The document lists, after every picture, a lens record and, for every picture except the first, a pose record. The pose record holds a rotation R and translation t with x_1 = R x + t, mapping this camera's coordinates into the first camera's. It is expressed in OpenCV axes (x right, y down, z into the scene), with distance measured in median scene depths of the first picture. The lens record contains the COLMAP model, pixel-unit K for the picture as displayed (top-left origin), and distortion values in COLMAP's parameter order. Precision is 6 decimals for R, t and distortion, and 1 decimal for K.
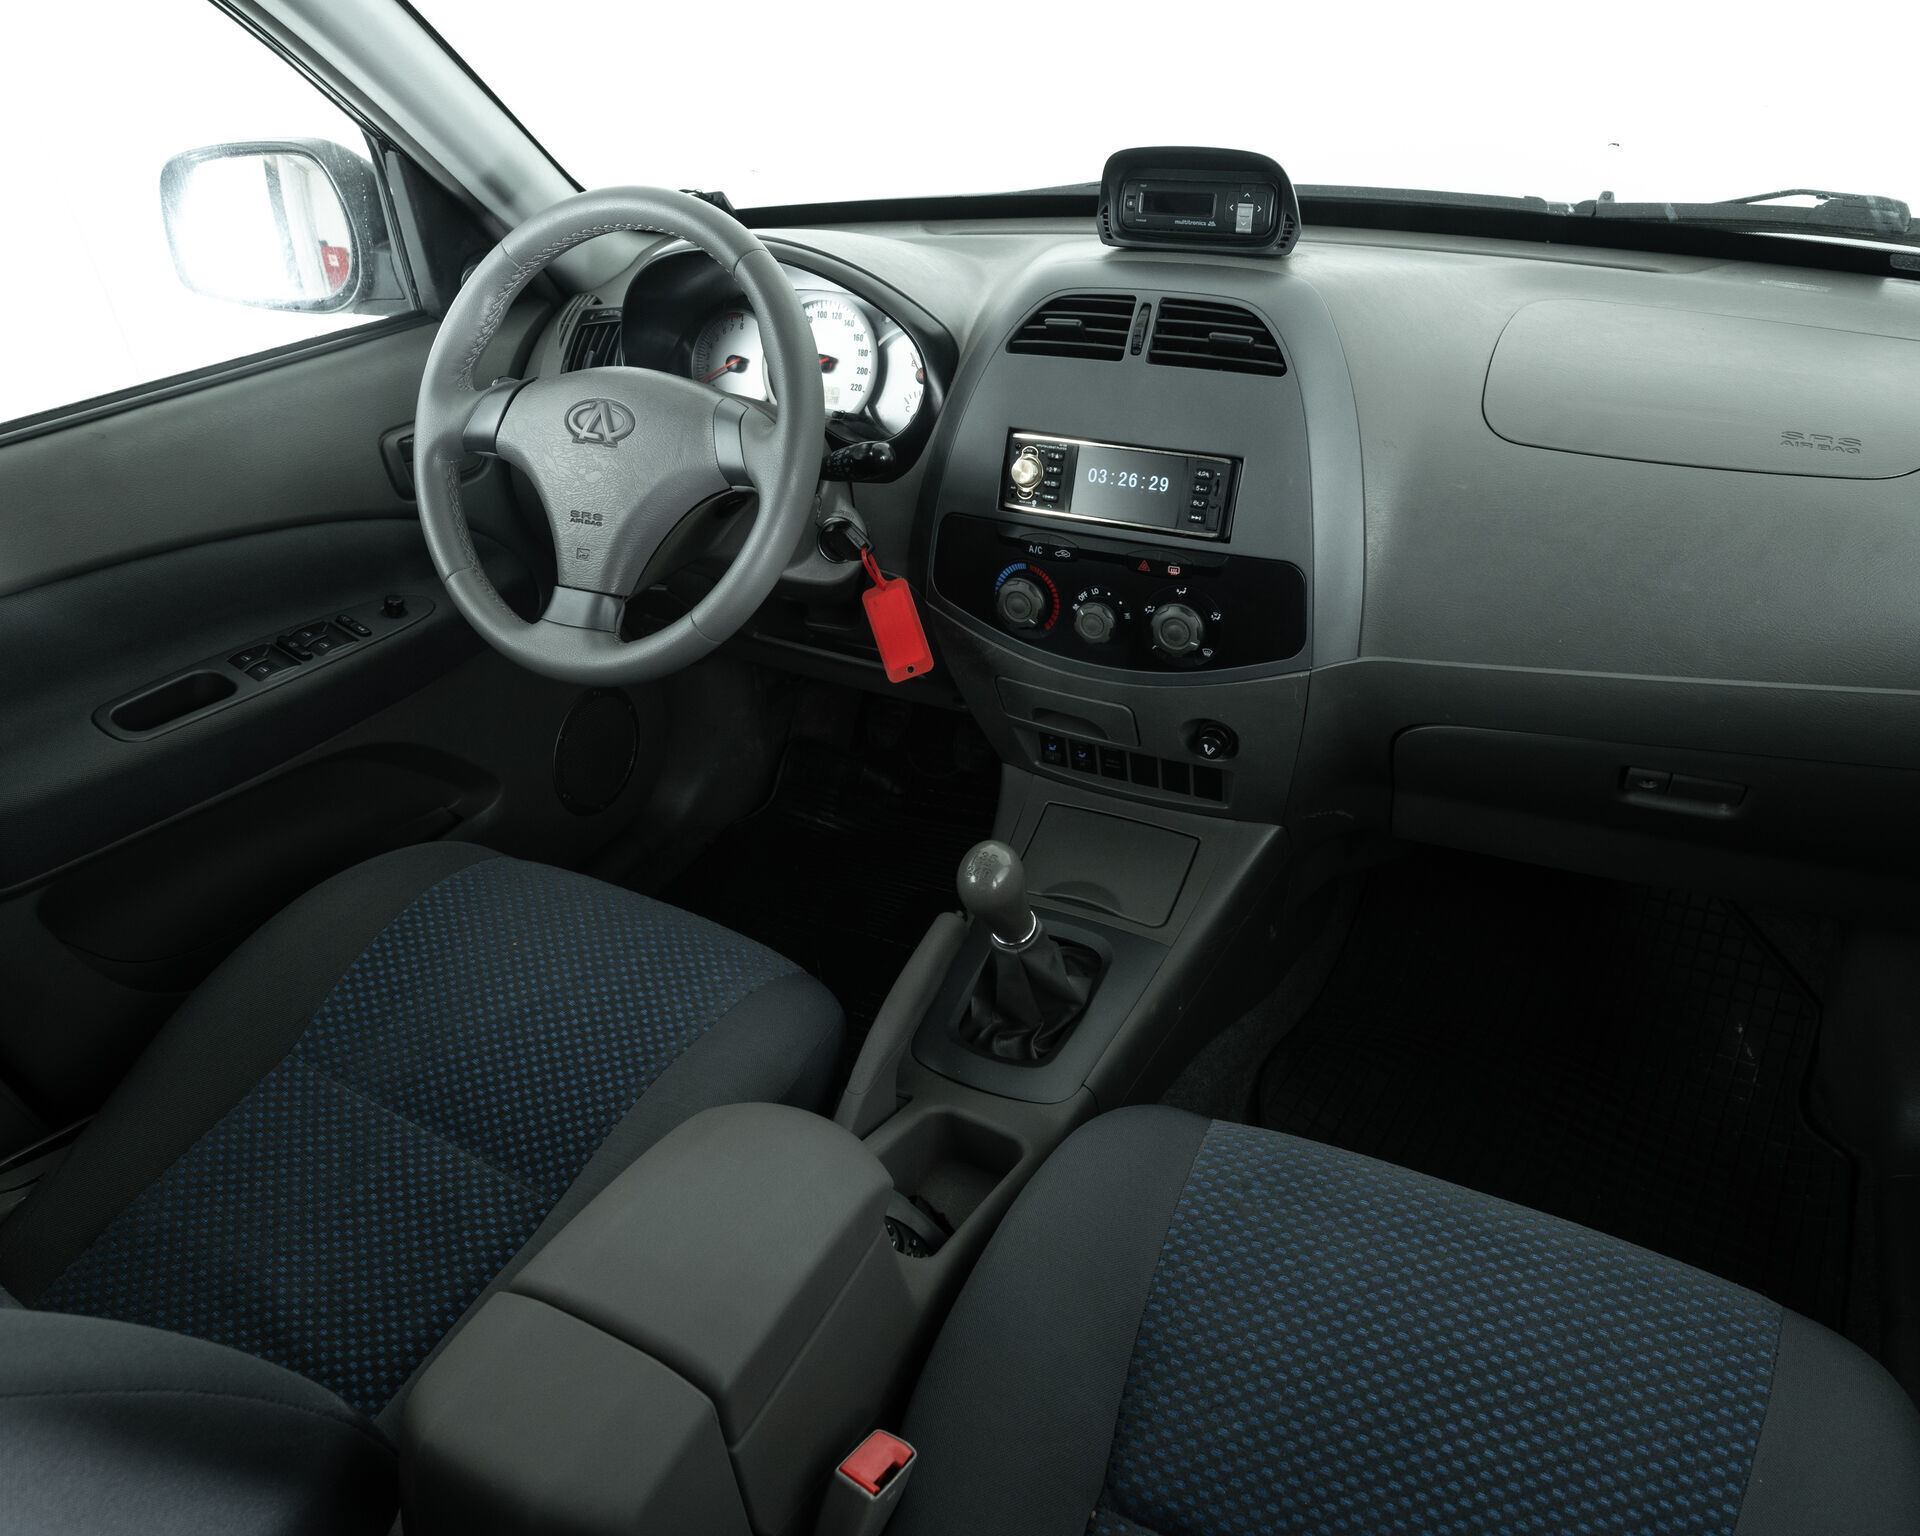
lens RADIAL K [[1335.5, 0, 960.0], [0, 1335.5, 768.0], [0, 0, 1]] dist [-0.006908, -0.022566]
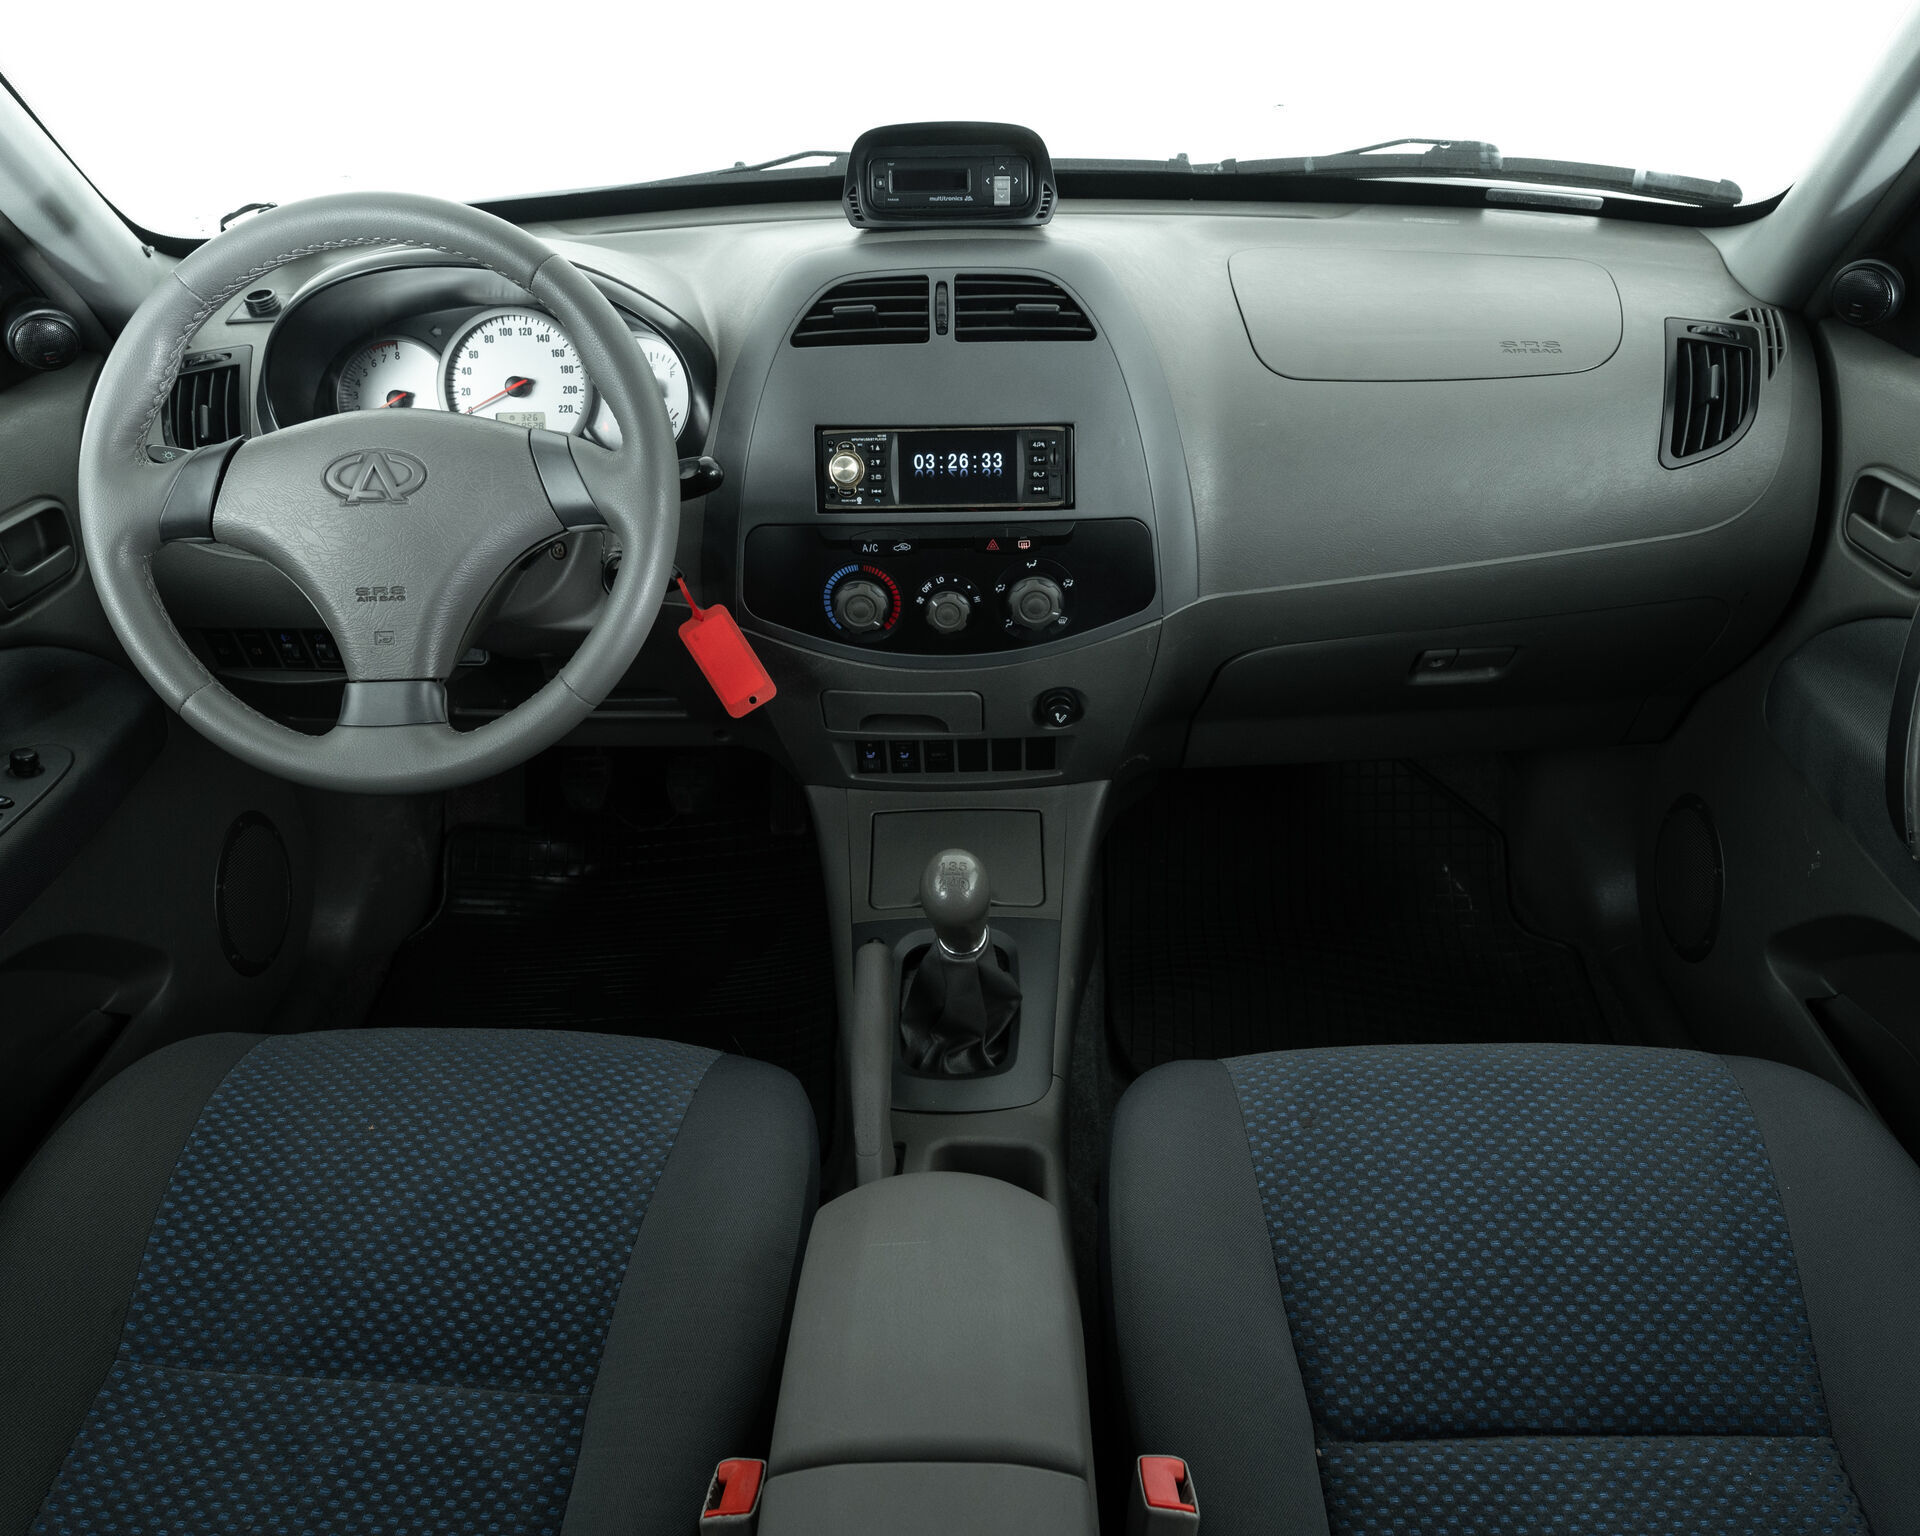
lens RADIAL K [[1388.0, 0, 960.0], [0, 1388.0, 768.0], [0, 0, 1]] dist [-0.018331, -0.004050]
pose [[0.889722, -0.219130, 0.400472, -0.318098], [0.223851, 0.973973, 0.035611, -0.032240], [-0.397852, 0.057962, 0.915617, 0.080859]]
